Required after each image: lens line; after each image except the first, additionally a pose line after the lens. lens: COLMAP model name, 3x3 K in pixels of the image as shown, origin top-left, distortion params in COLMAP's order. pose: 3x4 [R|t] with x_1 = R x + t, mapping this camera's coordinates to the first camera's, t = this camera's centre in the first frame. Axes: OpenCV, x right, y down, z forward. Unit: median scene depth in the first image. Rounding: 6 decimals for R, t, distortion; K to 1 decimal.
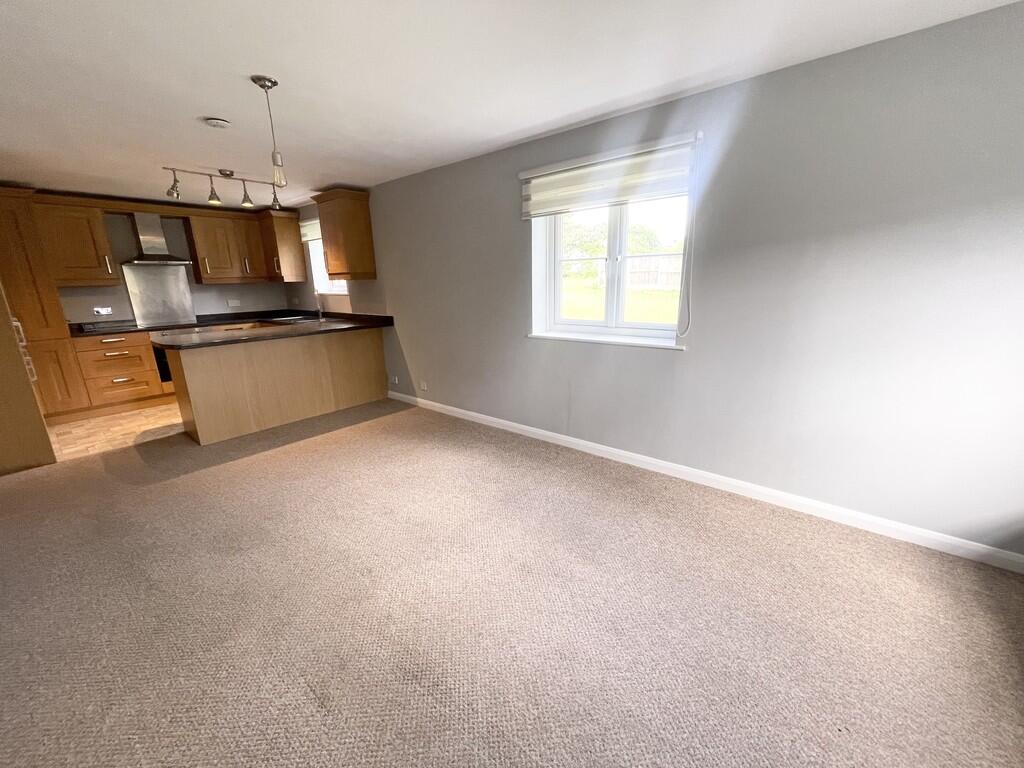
lens RADIAL K [[411.3, 0, 510.4], [0, 411.3, 384.7], [0, 0, 1]] dist [0.003415, 0.000429]
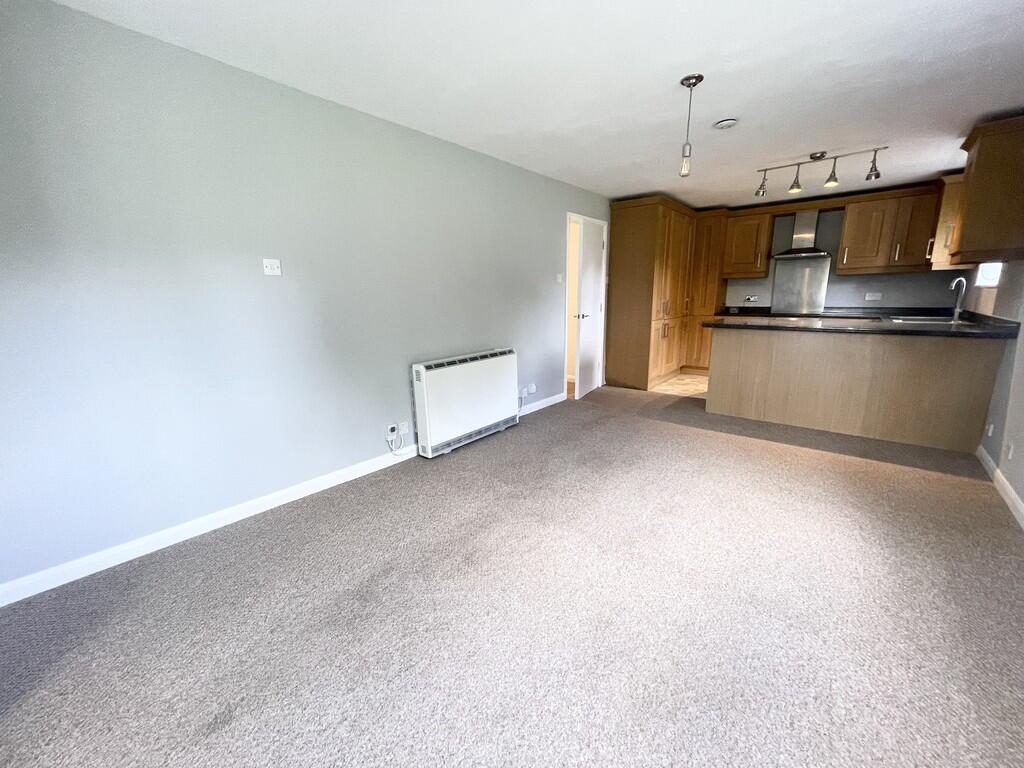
lens RADIAL K [[411.3, 0, 510.4], [0, 411.3, 384.7], [0, 0, 1]] dist [0.003415, 0.000429]
pose [[0.000990, 0.235988, -0.971755, 0.398245], [-0.231562, 0.945398, 0.229351, -0.069194], [0.972820, 0.224795, 0.055582, 0.399026]]
